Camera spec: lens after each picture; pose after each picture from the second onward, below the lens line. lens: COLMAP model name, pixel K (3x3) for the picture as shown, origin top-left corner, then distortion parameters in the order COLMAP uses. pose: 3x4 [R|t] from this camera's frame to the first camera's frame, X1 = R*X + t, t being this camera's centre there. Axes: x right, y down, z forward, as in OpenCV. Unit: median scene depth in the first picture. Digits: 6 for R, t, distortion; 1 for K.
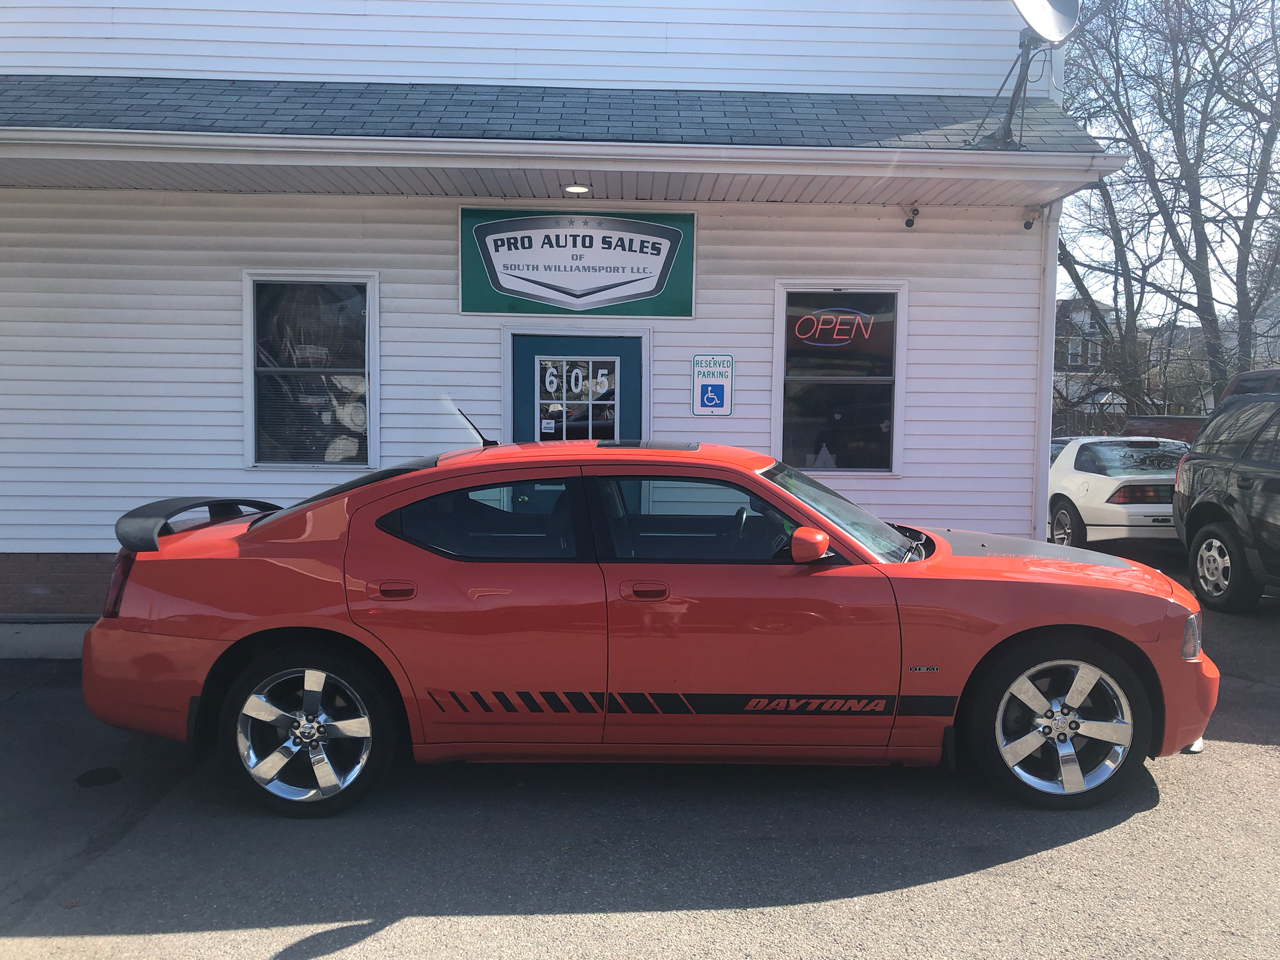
lens RADIAL K [[1047.6, 0, 640.1], [0, 1047.6, 483.8], [0, 0, 1]] dist [0.008079, -0.012856]
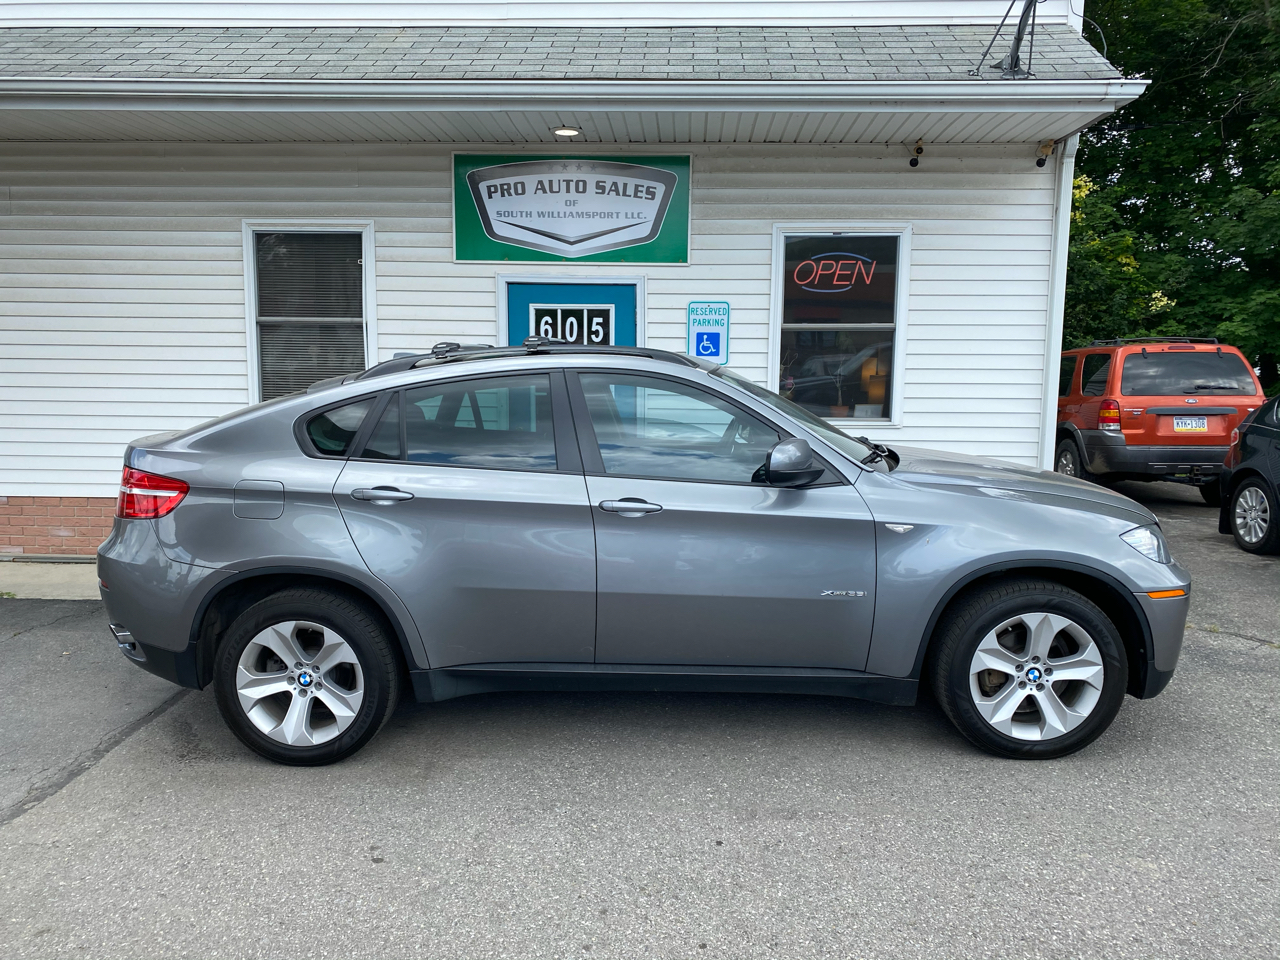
lens RADIAL K [[986.9, 0, 632.4], [0, 986.9, 486.2], [0, 0, 1]] dist [0.008435, -0.008844]
pose [[0.997531, 0.006887, -0.069887, 0.064895], [-0.002530, 0.998058, 0.062236, -0.007896], [0.070180, -0.061905, 0.995612, 0.061066]]
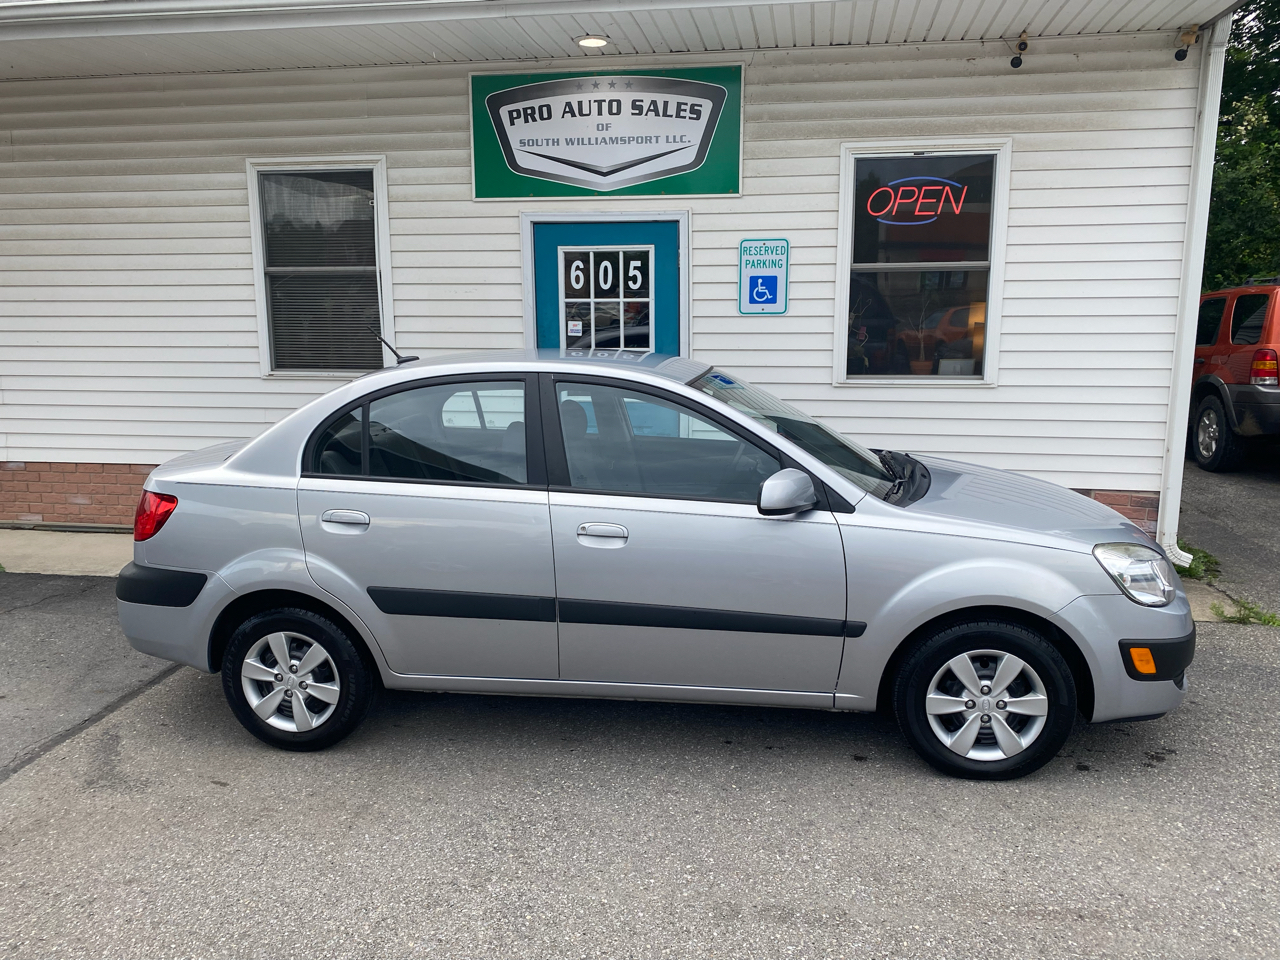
lens RADIAL K [[986.9, 0, 634.3], [0, 986.9, 483.0], [0, 0, 1]] dist [0.008435, -0.008844]
pose [[0.982105, 0.018404, -0.187435, 0.120849], [0.002457, 0.993877, 0.110462, -0.017351], [0.188320, -0.108946, 0.976046, 0.189126]]
